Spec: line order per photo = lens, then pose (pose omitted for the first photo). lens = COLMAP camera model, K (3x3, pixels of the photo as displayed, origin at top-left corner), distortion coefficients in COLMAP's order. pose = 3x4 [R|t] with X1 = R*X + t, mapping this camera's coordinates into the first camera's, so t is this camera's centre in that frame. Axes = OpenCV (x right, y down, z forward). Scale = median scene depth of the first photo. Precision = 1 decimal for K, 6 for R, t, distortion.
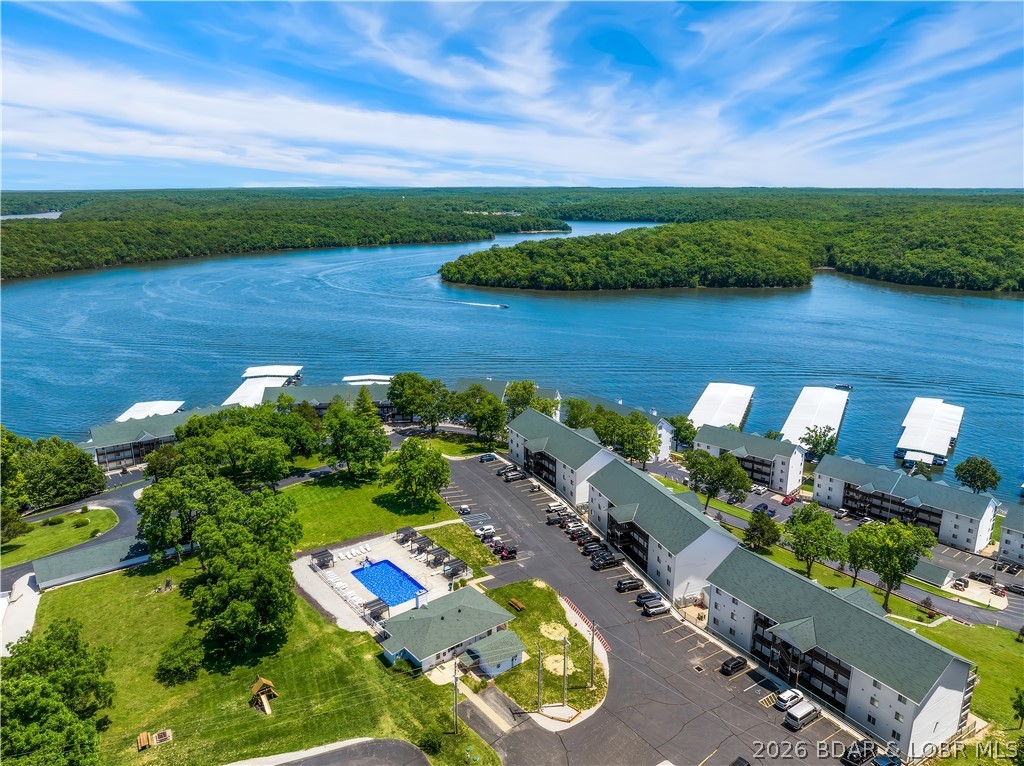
lens RADIAL K [[732.3, 0, 524.3], [0, 732.3, 384.2], [0, 0, 1]] dist [-0.039040, 0.002713]
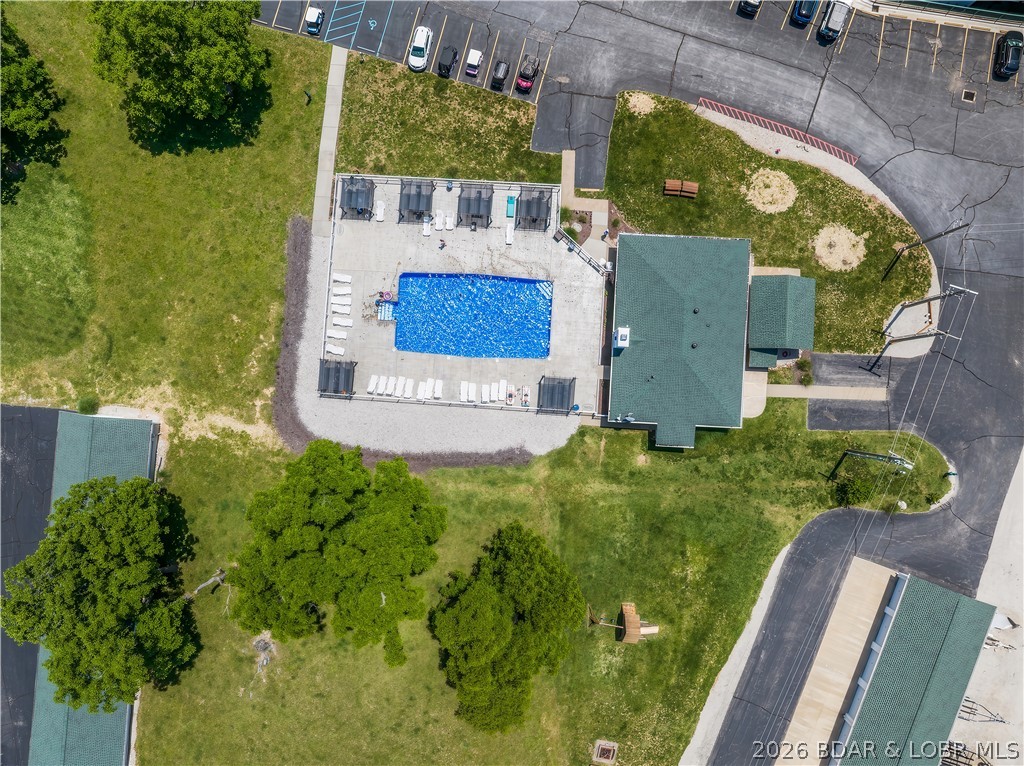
lens RADIAL K [[732.3, 0, 524.3], [0, 732.3, 384.2], [0, 0, 1]] dist [-0.039040, 0.002713]
pose [[0.678929, -0.734198, 0.003113, -0.154742], [0.197197, 0.186433, 0.962474, -0.182954], [-0.707227, -0.652837, 0.271357, 0.612402]]
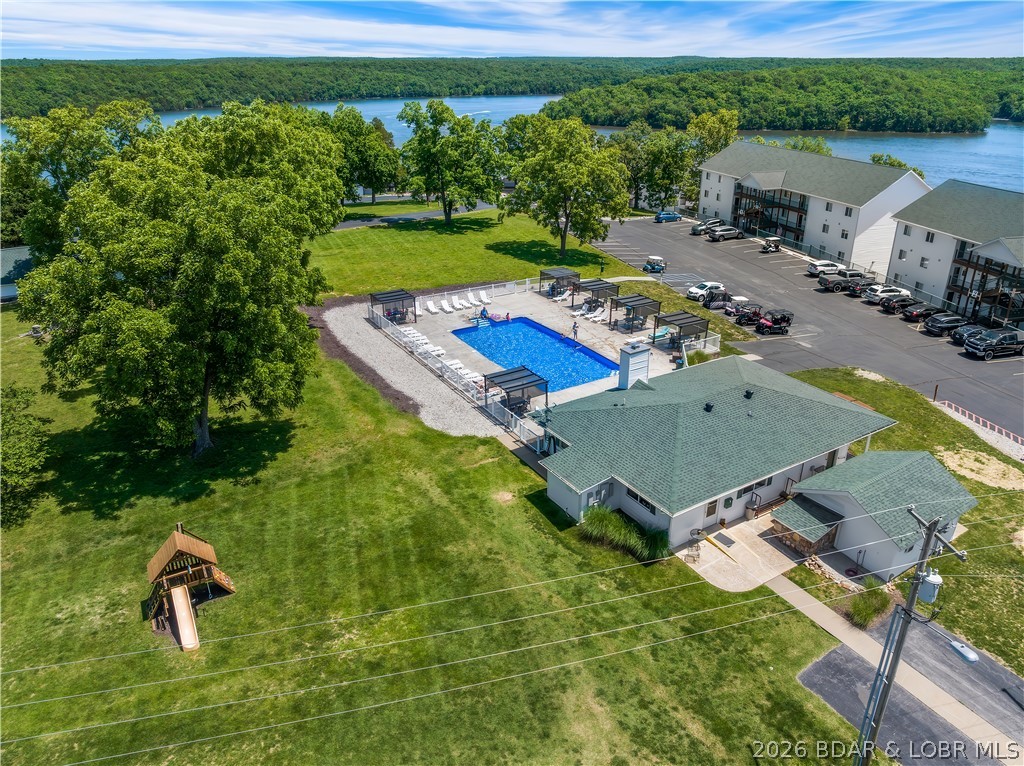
lens RADIAL K [[732.3, 0, 524.3], [0, 732.3, 384.2], [0, 0, 1]] dist [-0.039040, 0.002713]
pose [[0.992422, 0.050479, -0.112029, -0.108687], [-0.032485, 0.987066, 0.156989, 0.171355], [0.118504, -0.152160, 0.981226, 0.427803]]
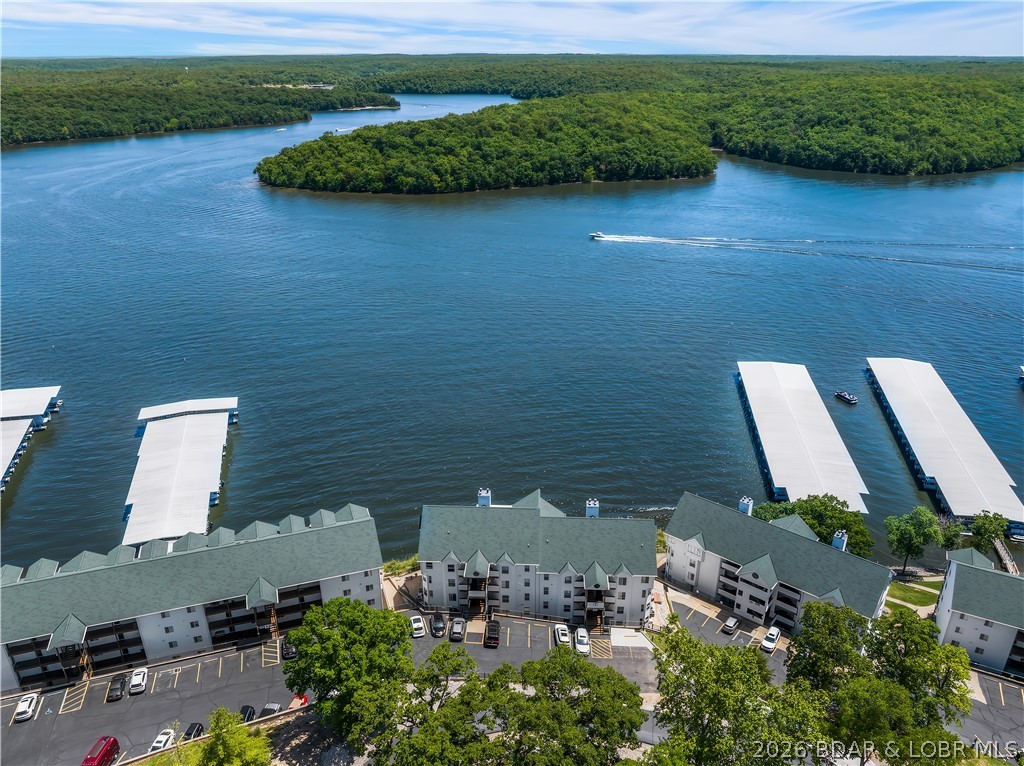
lens RADIAL K [[732.3, 0, 524.3], [0, 732.3, 384.2], [0, 0, 1]] dist [-0.039040, 0.002713]
pose [[0.969228, -0.099310, 0.225244, -0.196067], [0.061459, 0.983657, 0.169236, -0.245548], [-0.238370, -0.150185, 0.959492, 0.935264]]
